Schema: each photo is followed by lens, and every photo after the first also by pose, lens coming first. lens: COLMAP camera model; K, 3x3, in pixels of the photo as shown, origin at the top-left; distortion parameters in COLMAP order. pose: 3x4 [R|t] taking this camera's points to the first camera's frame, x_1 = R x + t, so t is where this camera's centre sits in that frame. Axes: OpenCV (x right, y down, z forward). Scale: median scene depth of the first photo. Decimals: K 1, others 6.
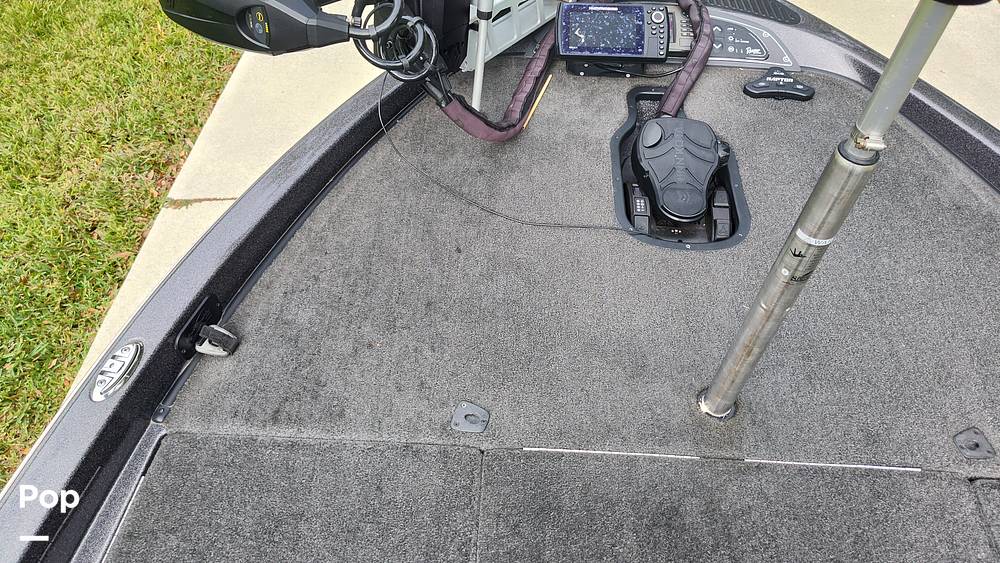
lens RADIAL K [[705.7, 0, 500.0], [0, 705.7, 281.5], [0, 0, 1]] dist [0.055404, -0.100290]
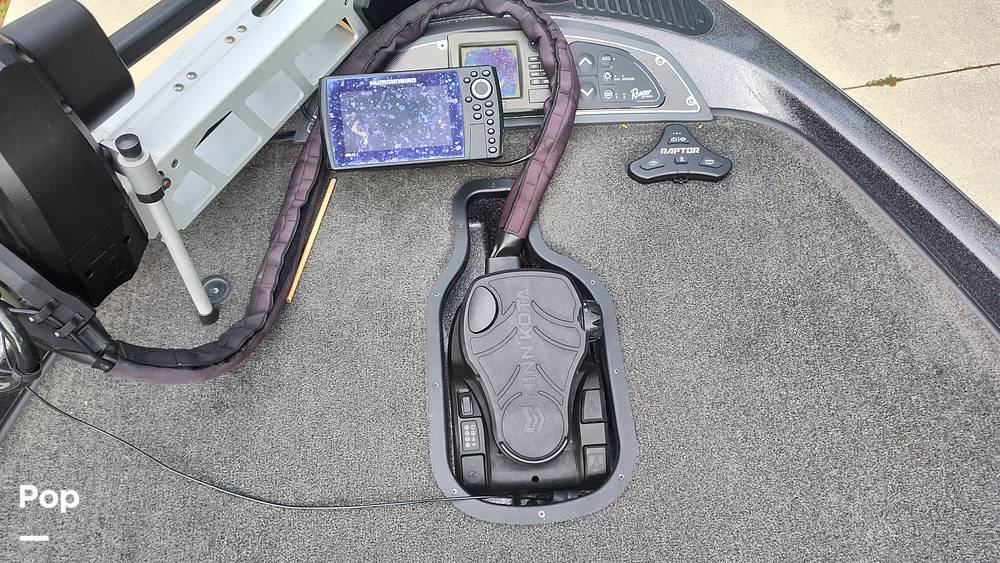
lens RADIAL K [[705.7, 0, 500.0], [0, 705.7, 281.5], [0, 0, 1]] dist [0.055404, -0.100290]
pose [[0.991905, -0.119240, 0.043660, 0.191301], [0.105501, 0.965212, 0.239239, -0.355955], [-0.070668, -0.232697, 0.969979, 0.356968]]
